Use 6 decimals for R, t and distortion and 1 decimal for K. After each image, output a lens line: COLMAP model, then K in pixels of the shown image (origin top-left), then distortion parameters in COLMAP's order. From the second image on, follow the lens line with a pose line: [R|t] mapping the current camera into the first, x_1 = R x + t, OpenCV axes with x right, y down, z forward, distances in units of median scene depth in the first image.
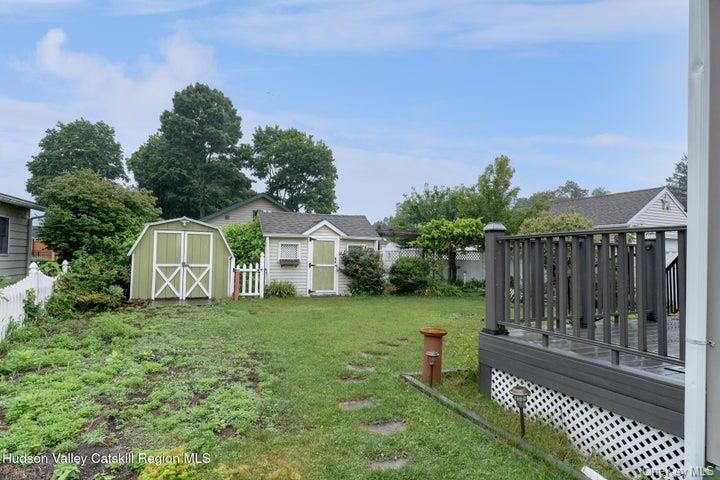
lens RADIAL K [[369.4, 0, 360.0], [0, 369.4, 240.0], [0, 0, 1]] dist [-0.000189, -0.000384]
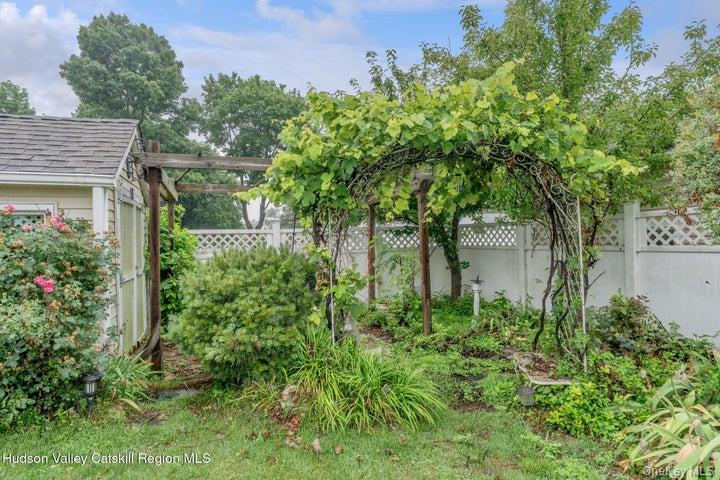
lens RADIAL K [[418.1, 0, 360.0], [0, 418.1, 240.0], [0, 0, 1]] dist [0.017616, -0.000203]
pose [[0.997849, -0.042508, -0.049905, 0.241262], [0.044168, 0.998491, 0.032642, 0.036425], [0.048442, -0.034776, 0.998220, 0.738561]]
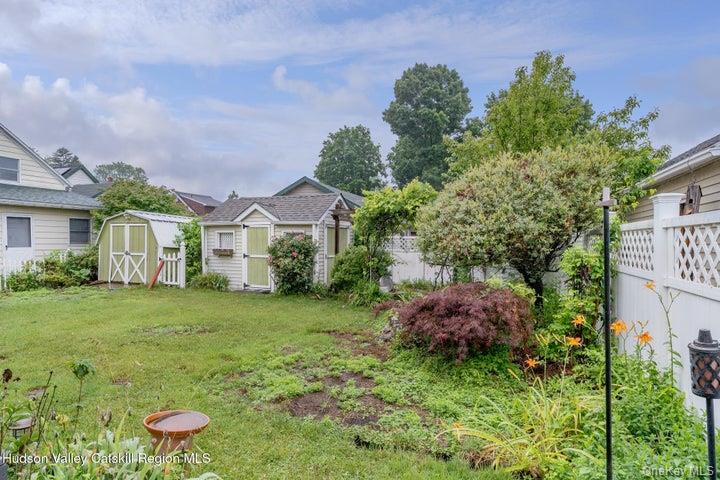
lens RADIAL K [[424.4, 0, 360.0], [0, 424.4, 240.0], [0, 0, 1]] dist [0.003215, 0.000835]
pose [[0.722423, -0.016268, -0.691260, 0.744628], [0.030198, 0.999512, 0.008038, 0.029640], [0.690792, -0.026681, 0.722561, 0.438959]]
